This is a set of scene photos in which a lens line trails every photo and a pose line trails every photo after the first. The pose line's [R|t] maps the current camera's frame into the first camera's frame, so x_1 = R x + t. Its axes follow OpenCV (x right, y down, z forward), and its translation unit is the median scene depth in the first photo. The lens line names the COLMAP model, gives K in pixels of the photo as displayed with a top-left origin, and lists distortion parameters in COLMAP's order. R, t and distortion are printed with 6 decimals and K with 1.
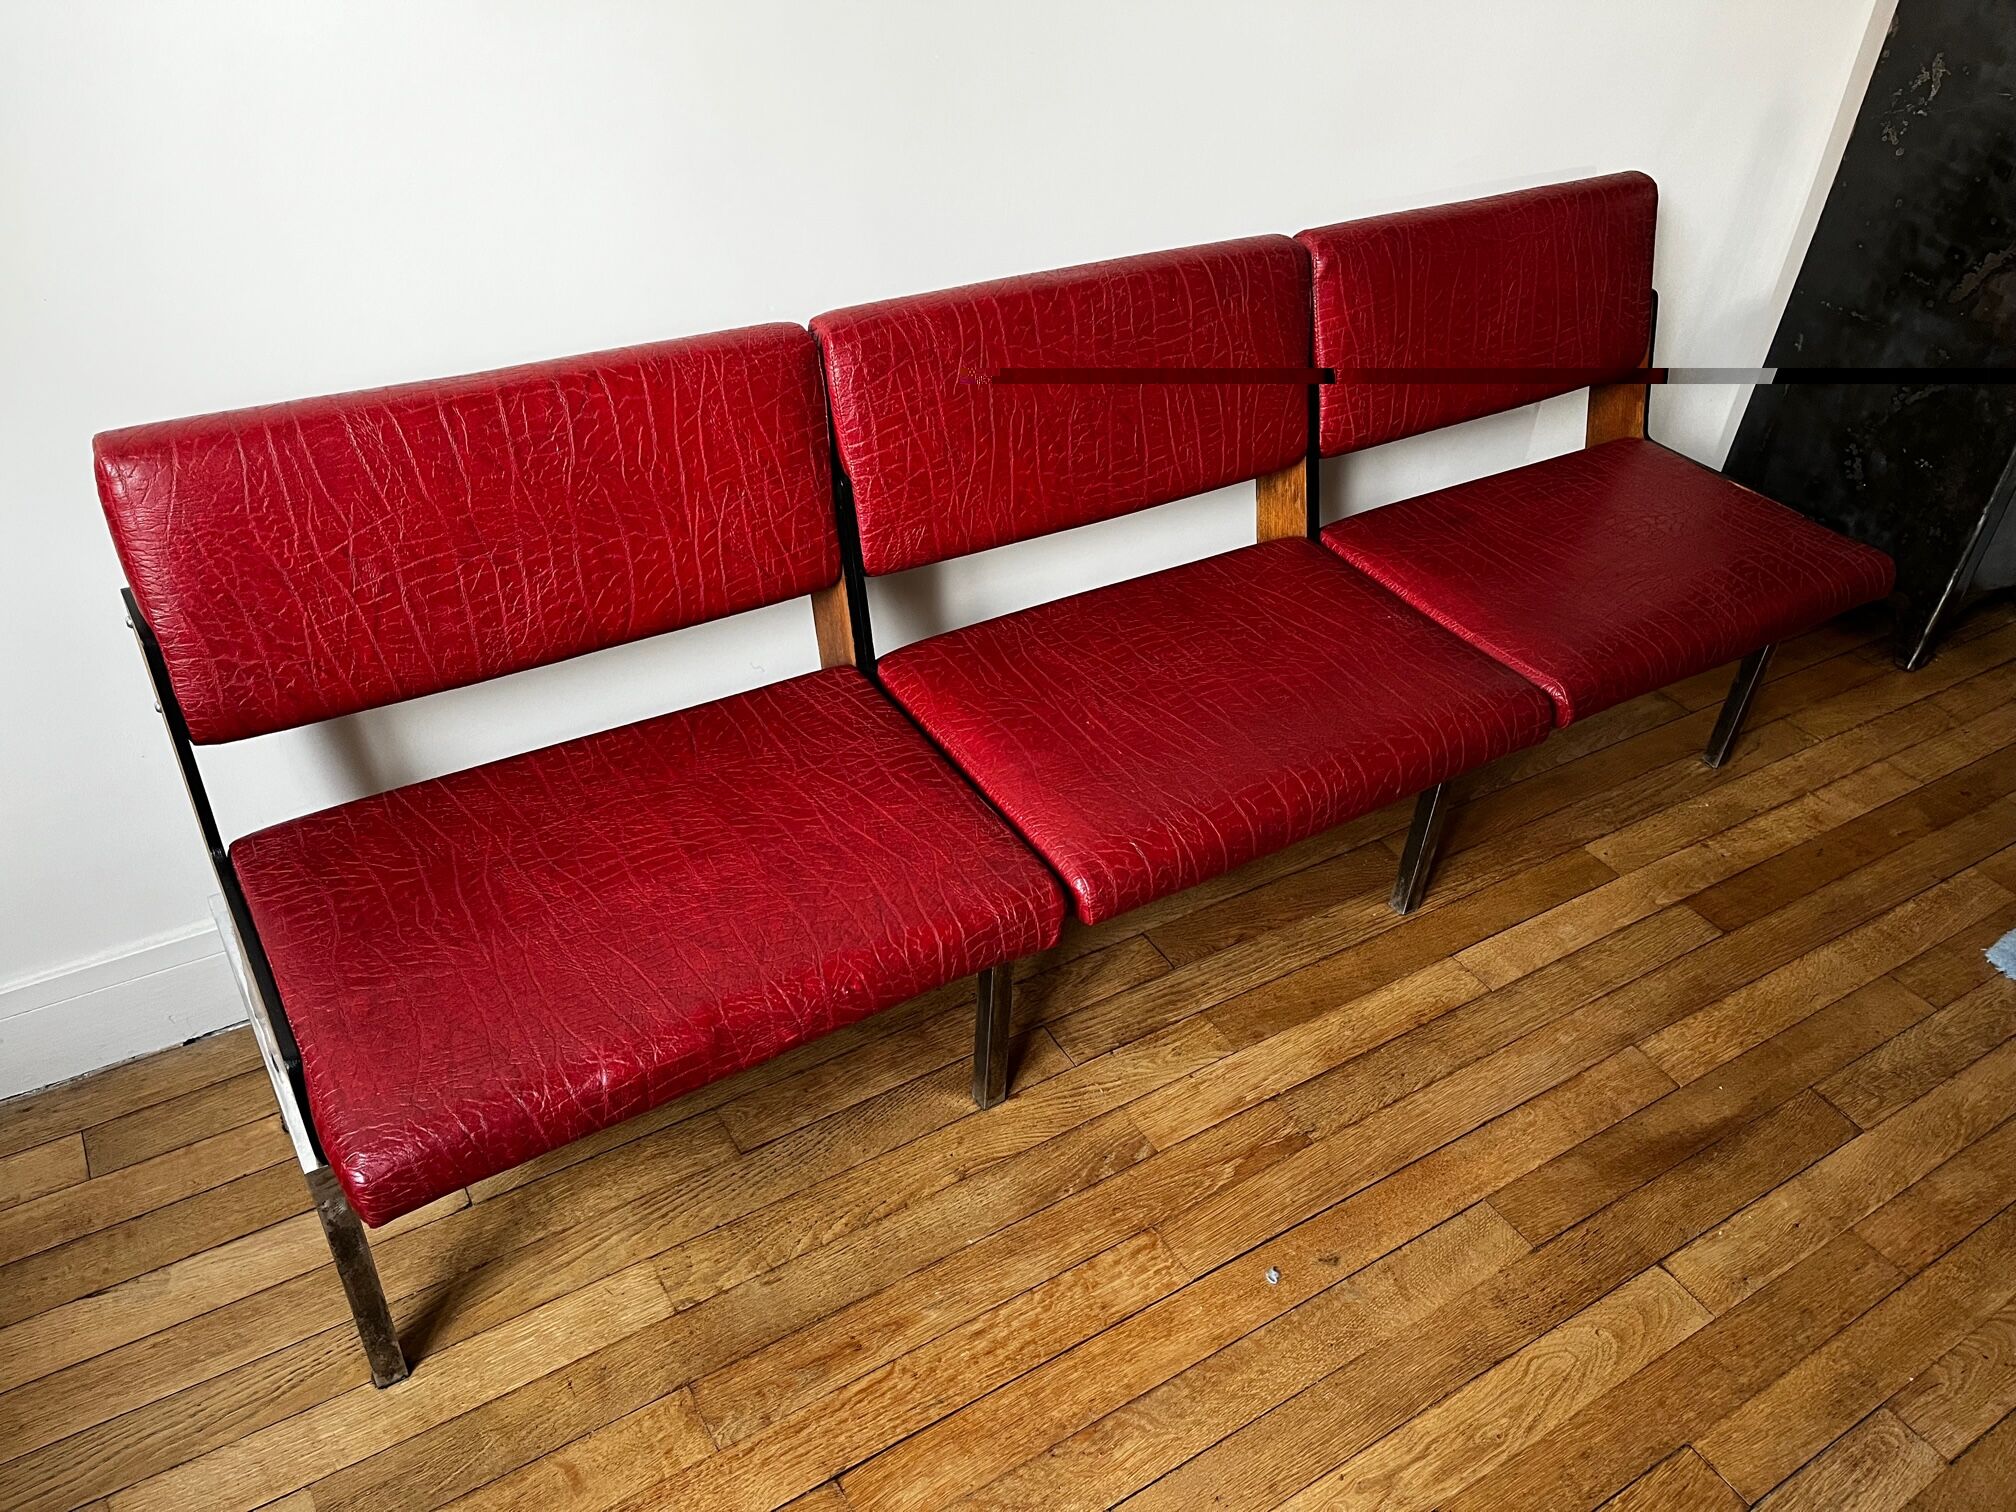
lens RADIAL K [[1550.6, 0, 1007.5], [0, 1550.6, 758.6], [0, 0, 1]] dist [0.054753, -0.071662]
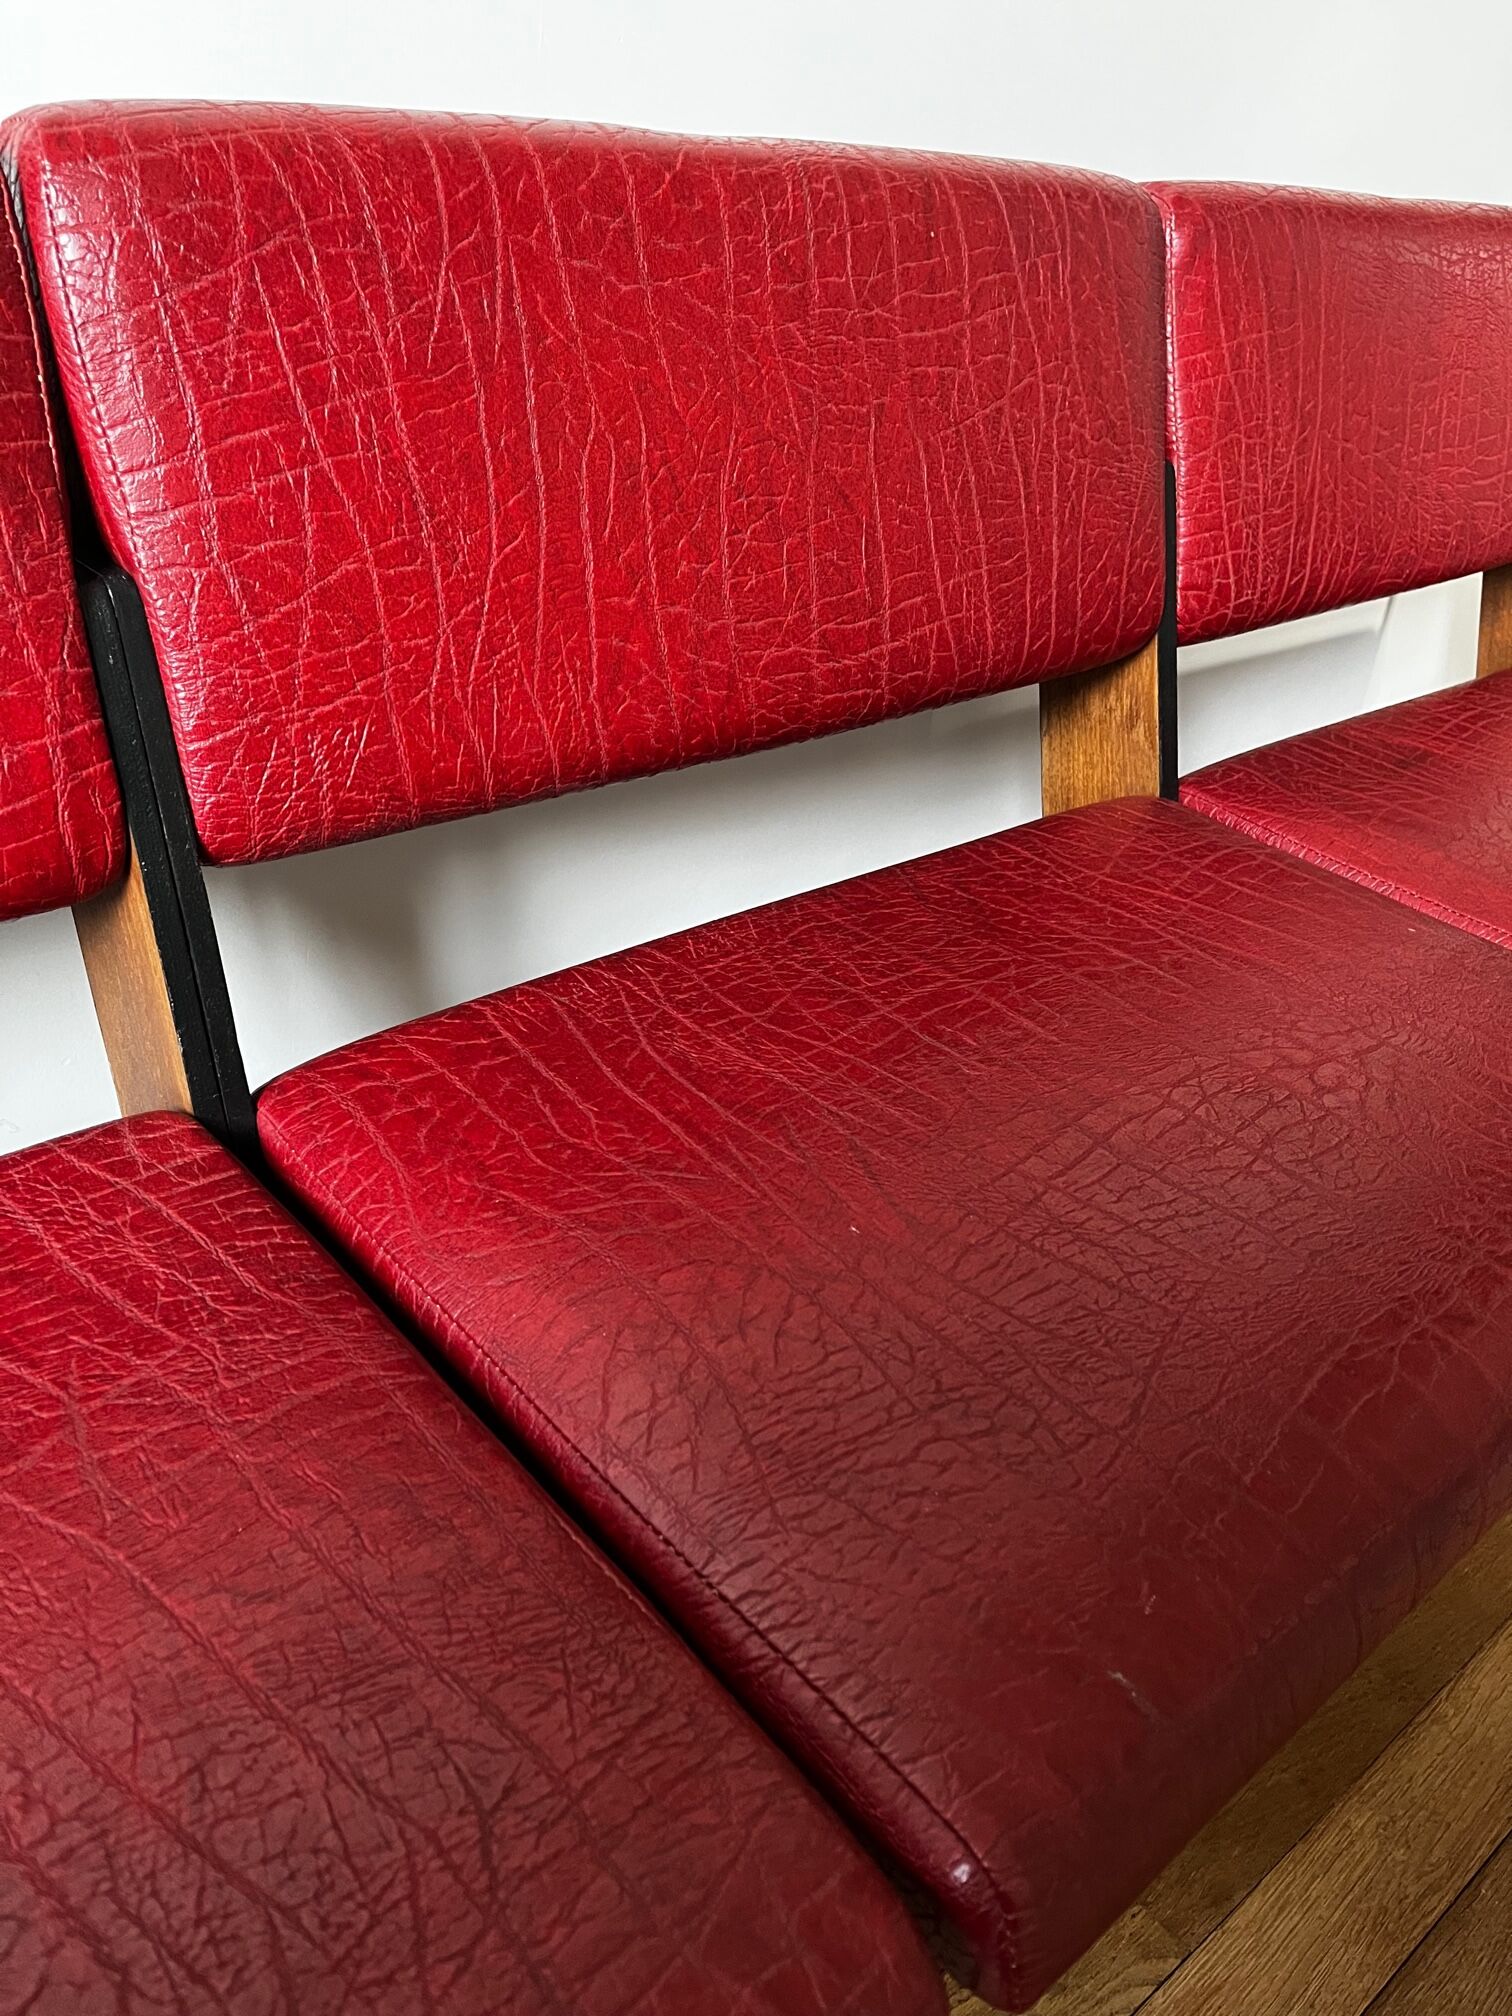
lens RADIAL K [[1550.6, 0, 769.2], [0, 1550.6, 998.2], [0, 0, 1]] dist [0.054753, -0.071662]
pose [[0.987106, -0.052270, 0.151296, -0.018787], [0.067853, 0.992697, -0.099740, -0.041664], [-0.144978, 0.108720, 0.983444, 0.641486]]
